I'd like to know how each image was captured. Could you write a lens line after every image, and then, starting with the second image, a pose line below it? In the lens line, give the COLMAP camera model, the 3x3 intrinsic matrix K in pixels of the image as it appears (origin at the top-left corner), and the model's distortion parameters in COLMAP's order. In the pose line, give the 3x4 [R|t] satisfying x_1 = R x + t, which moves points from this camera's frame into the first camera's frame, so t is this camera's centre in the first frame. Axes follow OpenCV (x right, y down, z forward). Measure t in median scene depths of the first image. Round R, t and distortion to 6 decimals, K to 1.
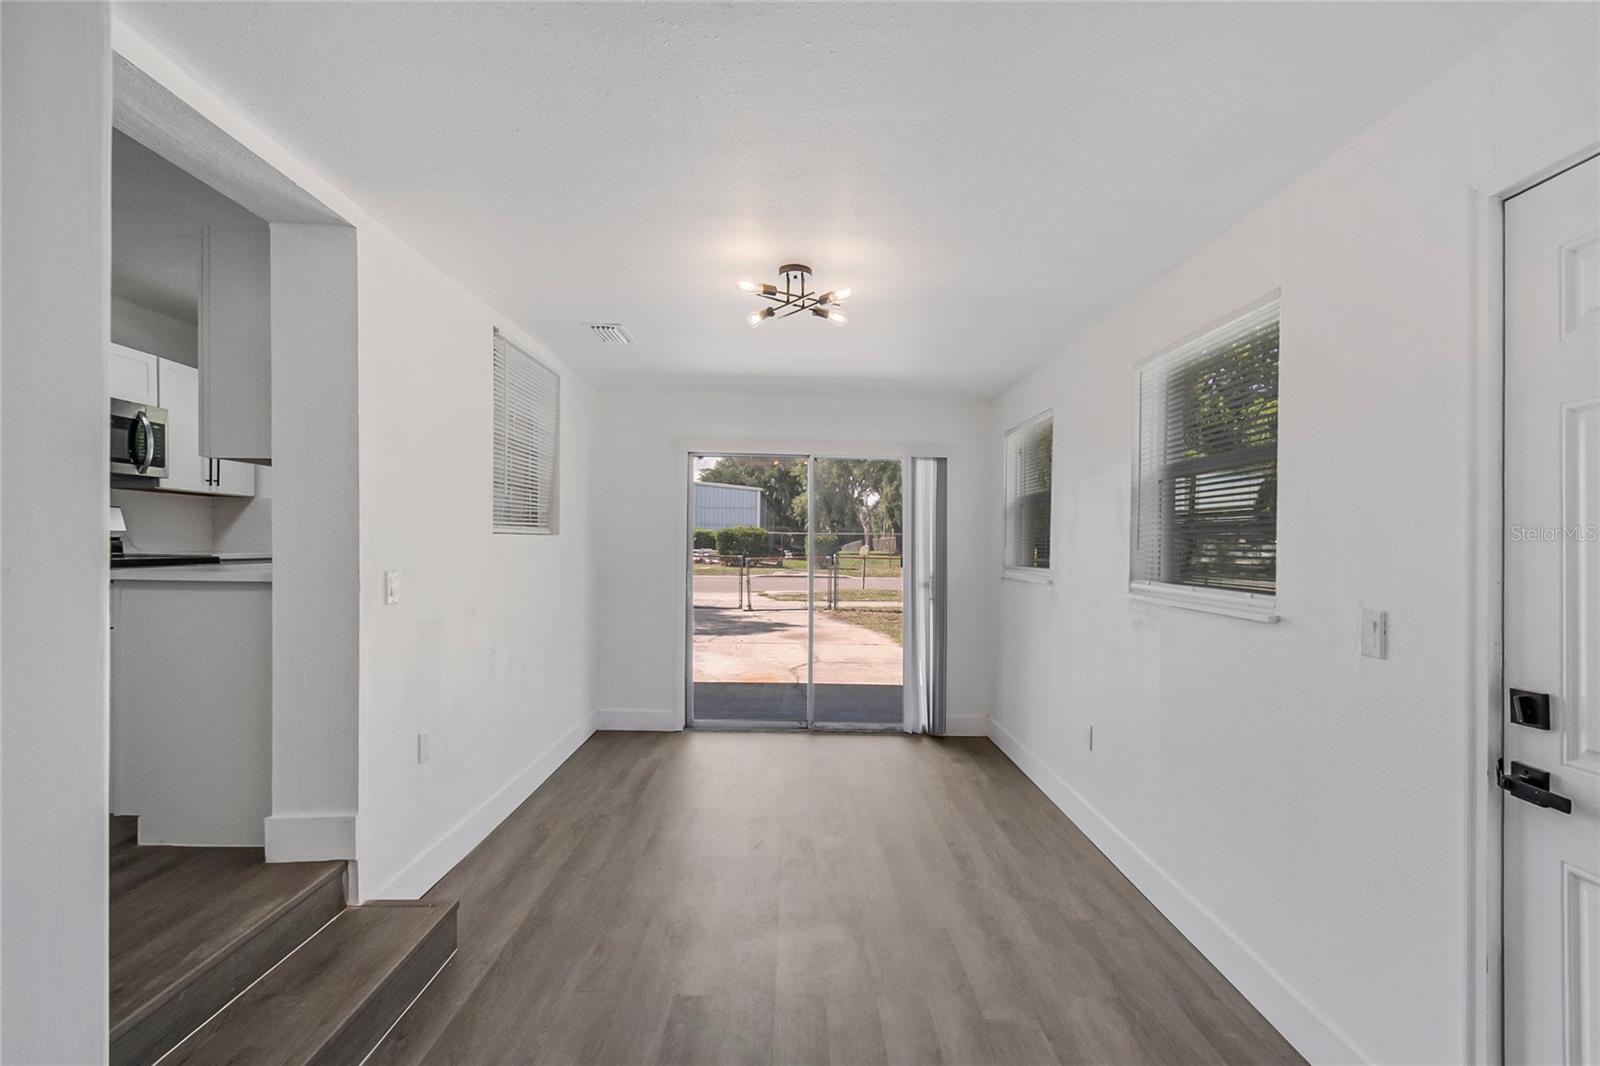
lens RADIAL K [[701.1, 0, 808.2], [0, 701.1, 543.4], [0, 0, 1]] dist [0.009789, -0.012340]
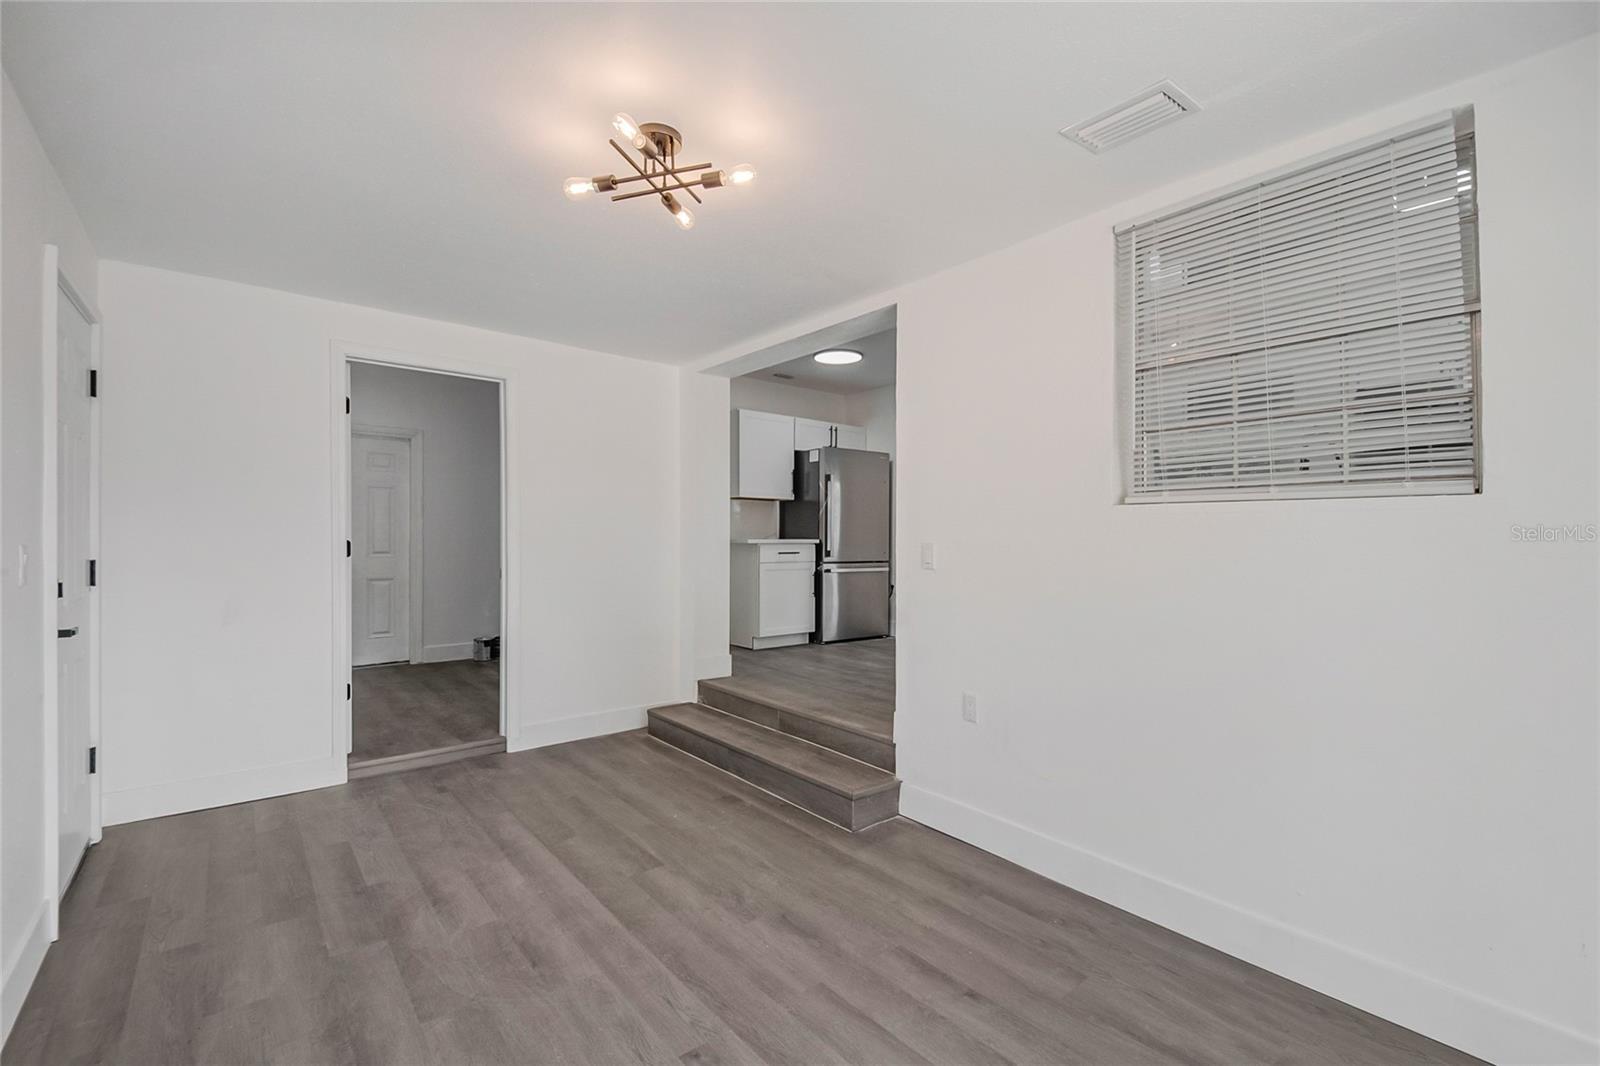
lens RADIAL K [[701.1, 0, 808.2], [0, 701.1, 543.4], [0, 0, 1]] dist [0.009789, -0.012340]
pose [[-0.786395, -0.007258, -0.617681, 0.358215], [-0.010418, 0.999945, 0.001514, 0.047912], [0.617636, 0.007626, -0.786427, 1.944361]]
